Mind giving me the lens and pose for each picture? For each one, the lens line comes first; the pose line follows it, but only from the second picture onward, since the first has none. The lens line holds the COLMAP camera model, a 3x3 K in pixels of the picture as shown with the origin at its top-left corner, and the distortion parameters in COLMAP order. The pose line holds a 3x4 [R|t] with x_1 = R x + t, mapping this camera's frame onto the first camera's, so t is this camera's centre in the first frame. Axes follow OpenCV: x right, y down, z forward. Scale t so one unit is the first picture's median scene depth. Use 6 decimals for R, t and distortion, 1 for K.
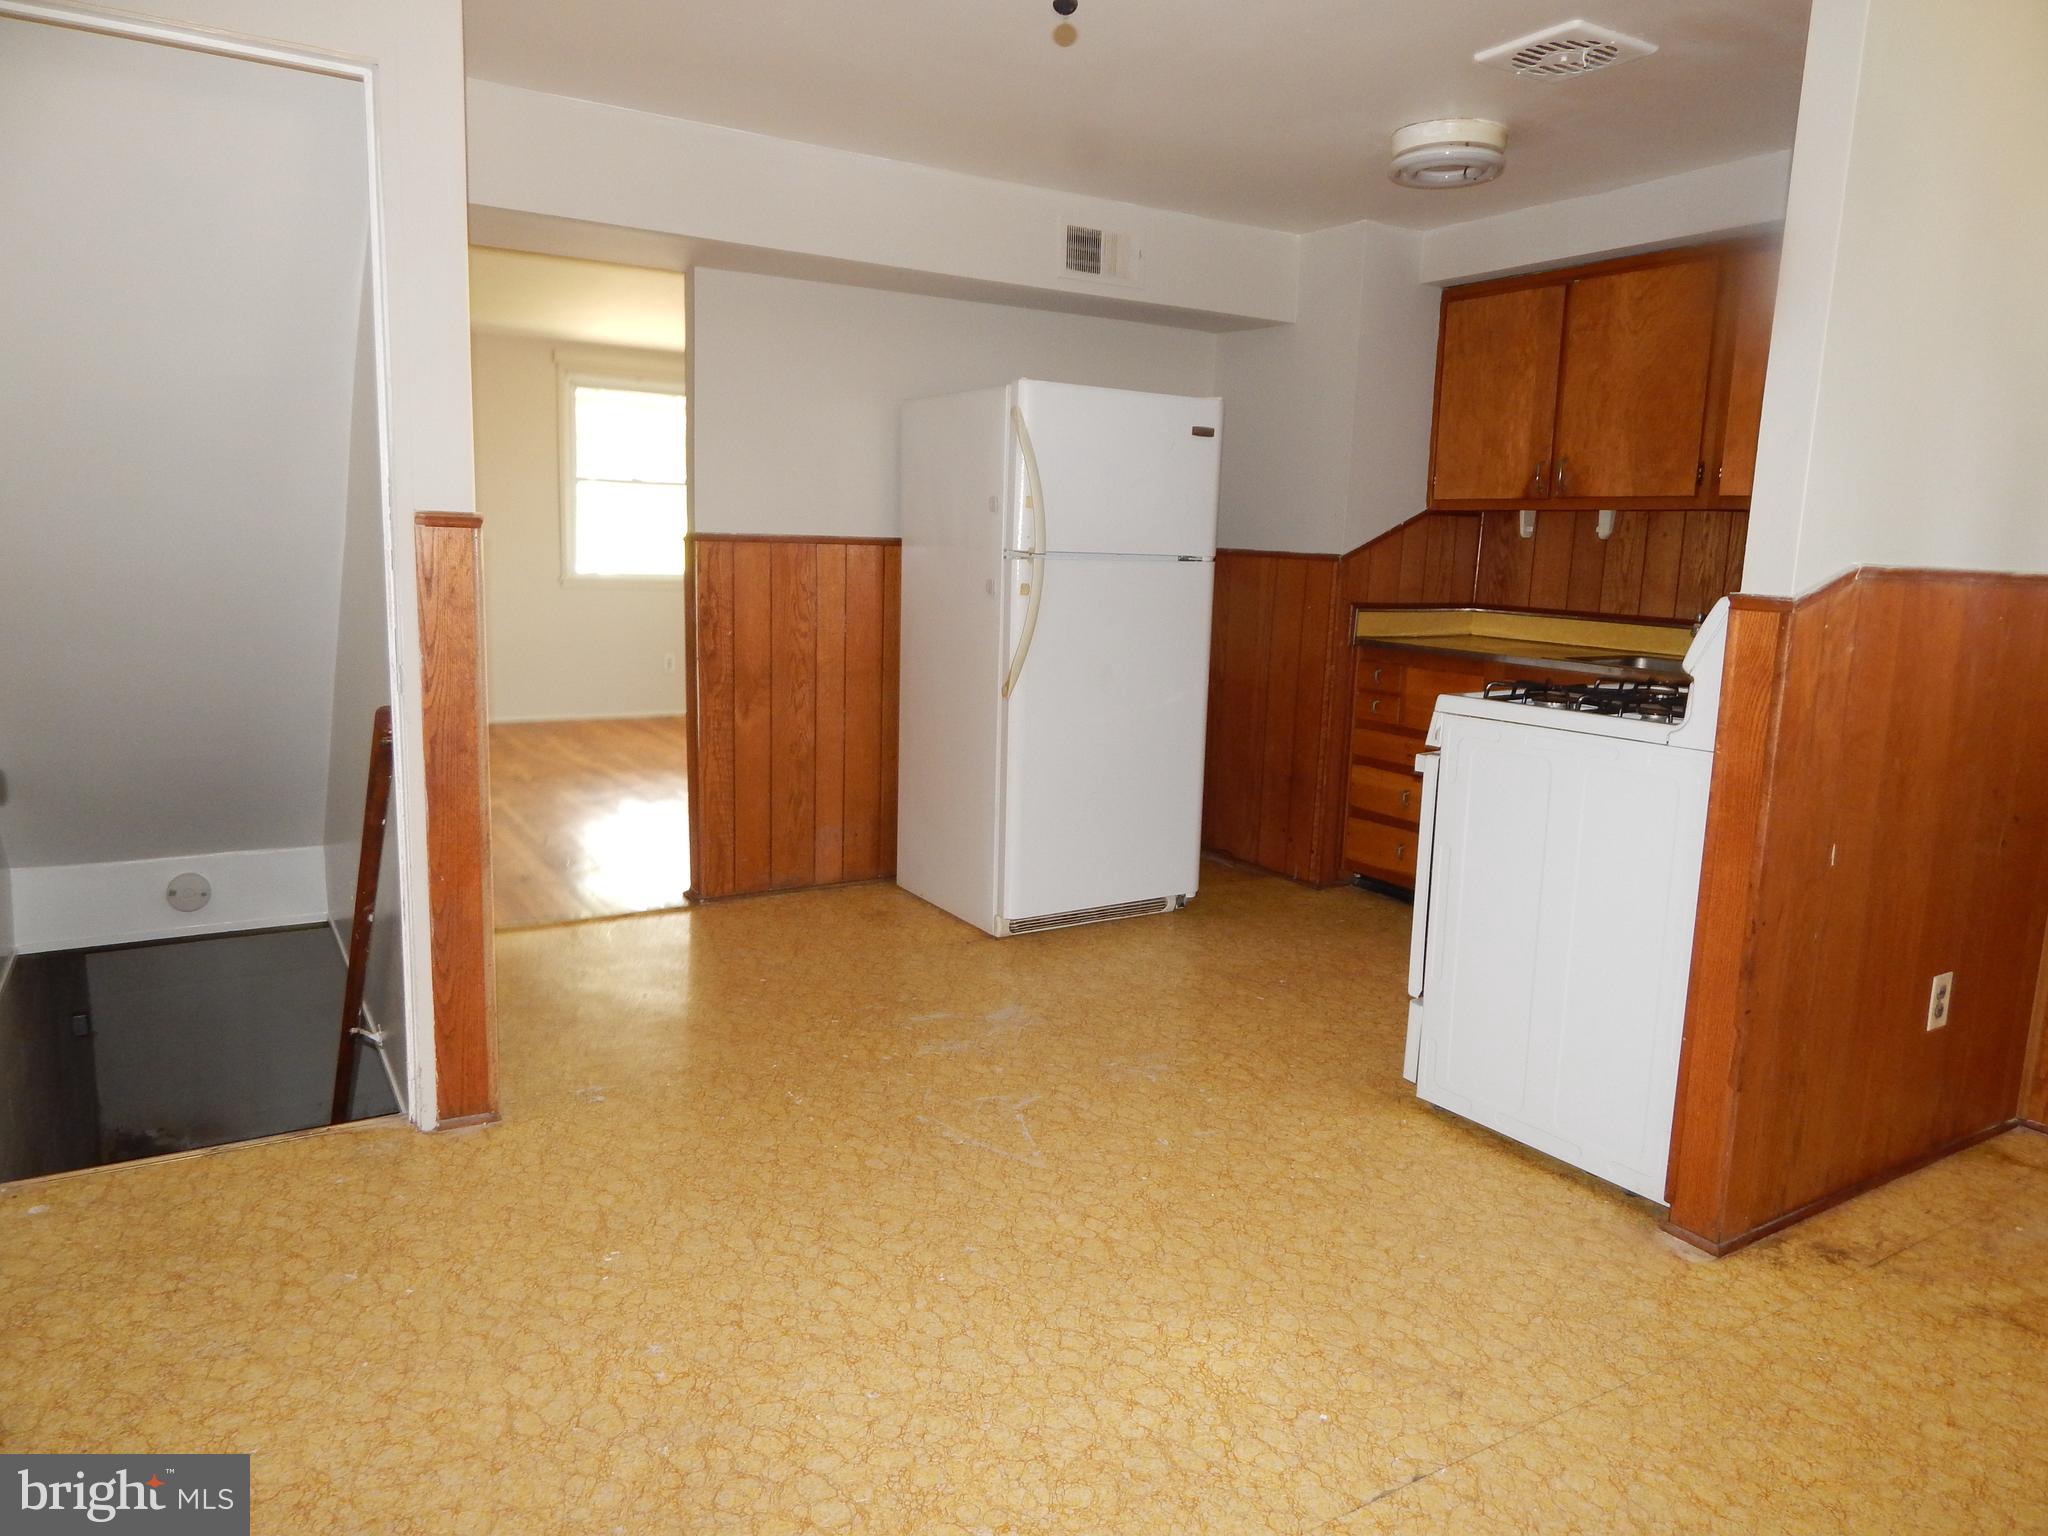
lens RADIAL K [[1362.5, 0, 1024.0], [0, 1362.5, 768.0], [0, 0, 1]] dist [-0.006782, -0.001780]
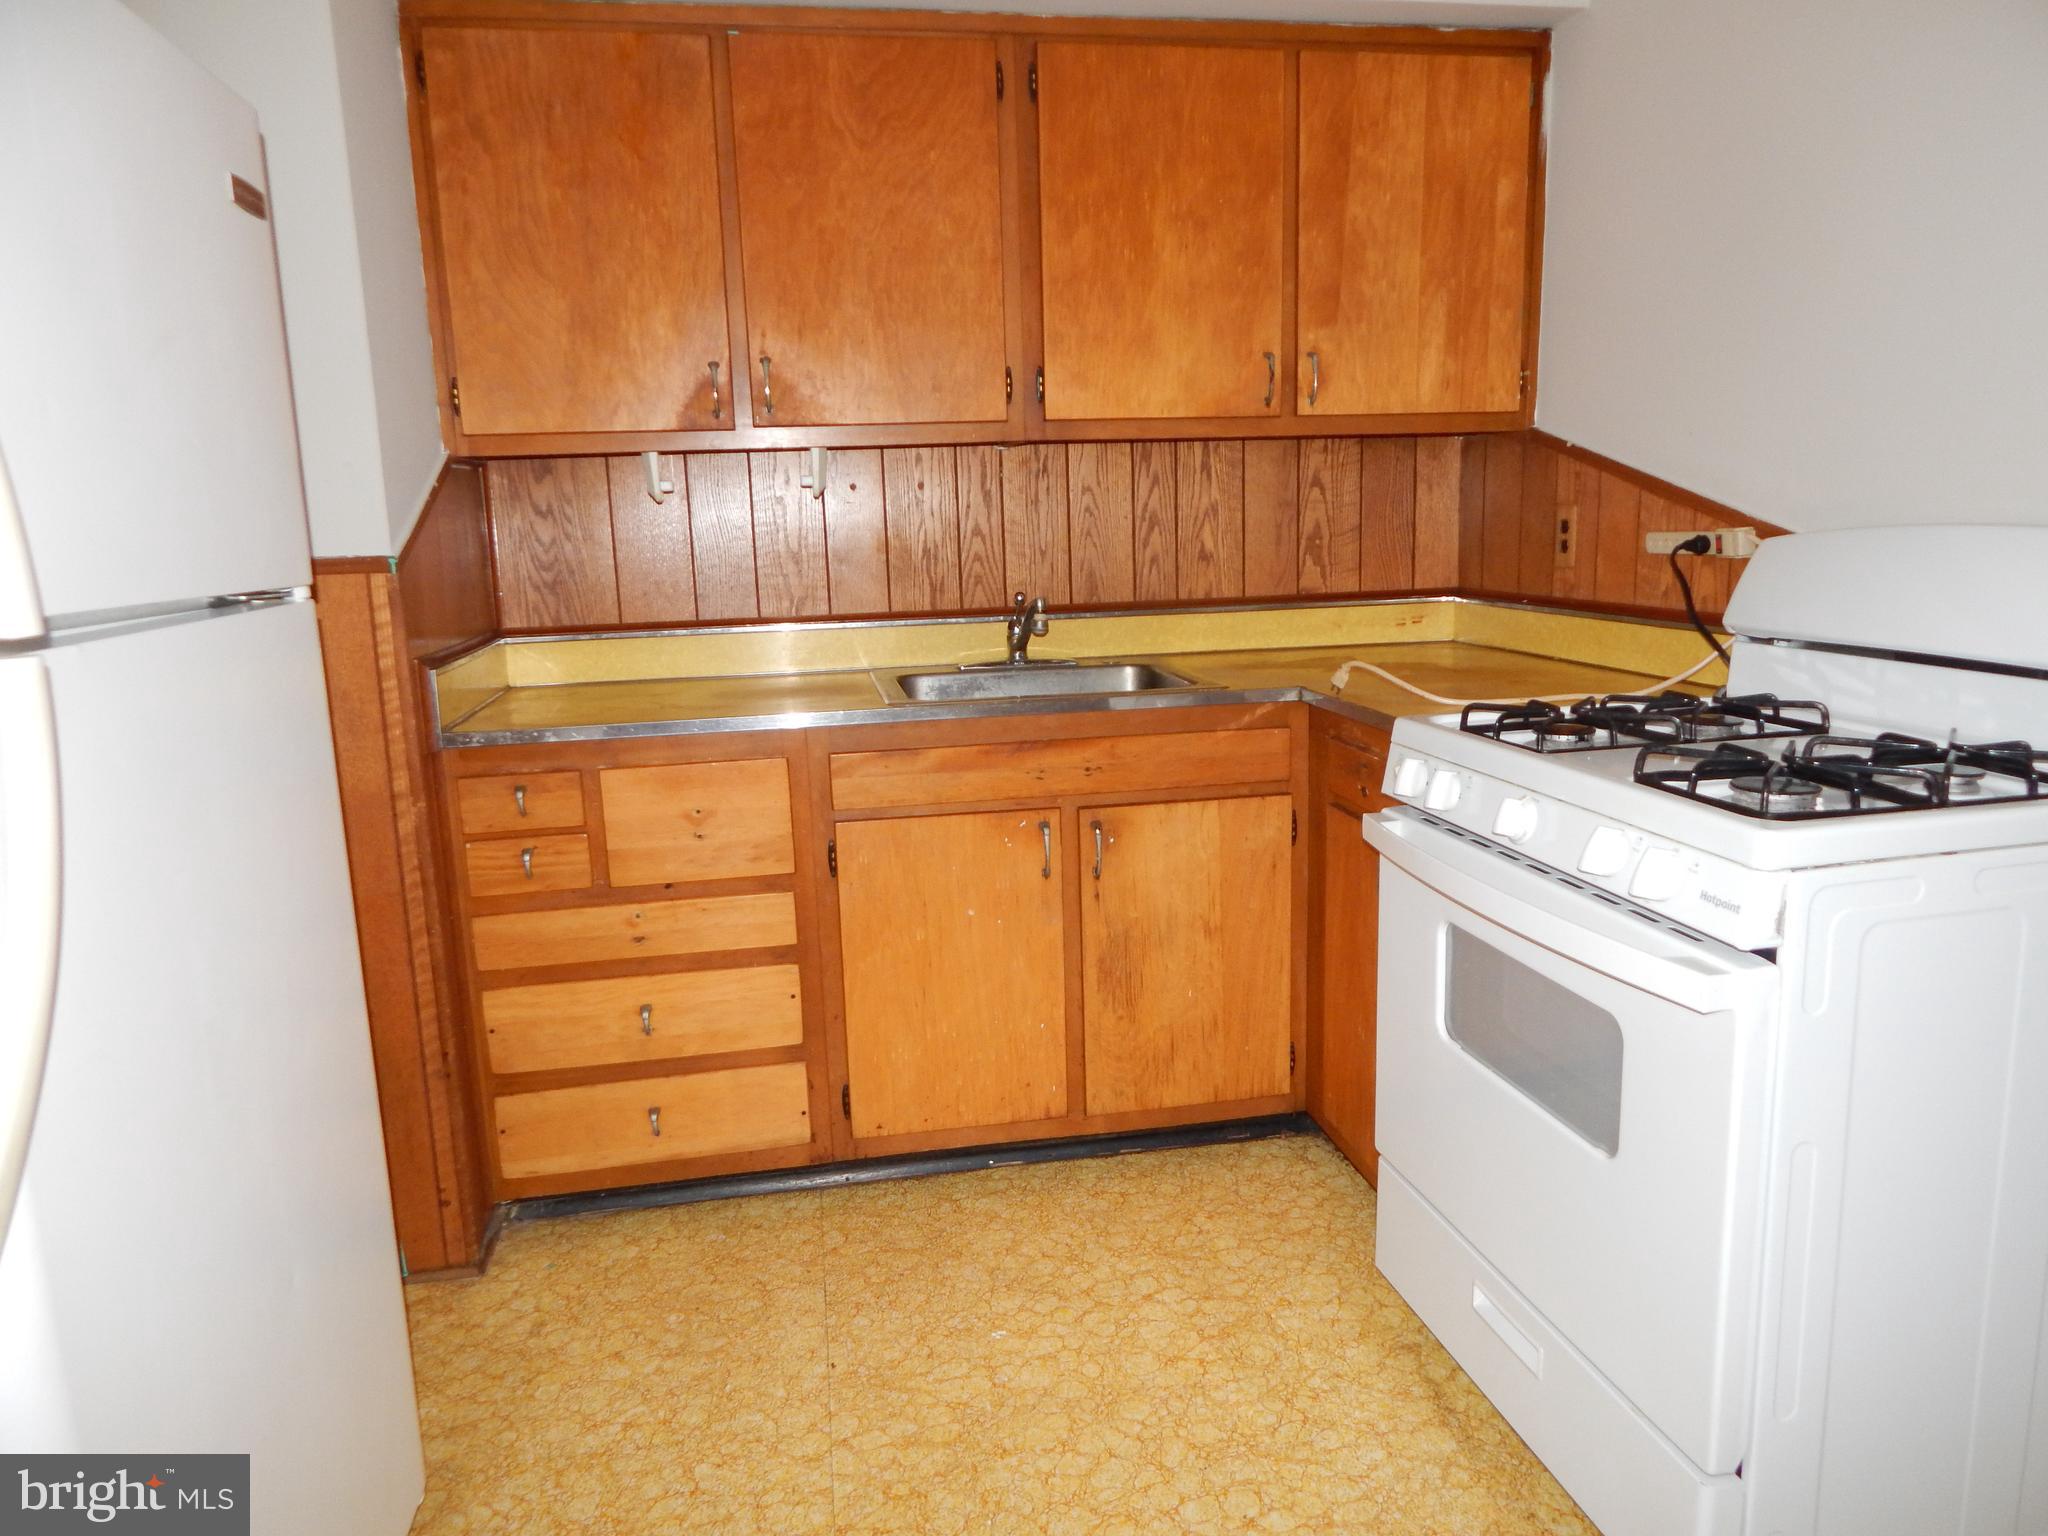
lens RADIAL K [[1362.5, 0, 1024.0], [0, 1362.5, 768.0], [0, 0, 1]] dist [-0.006782, -0.001780]
pose [[0.357102, -0.216281, 0.908681, -0.107991], [0.197958, 0.968249, 0.152664, -0.115936], [-0.912848, 0.125364, 0.388578, 0.642808]]
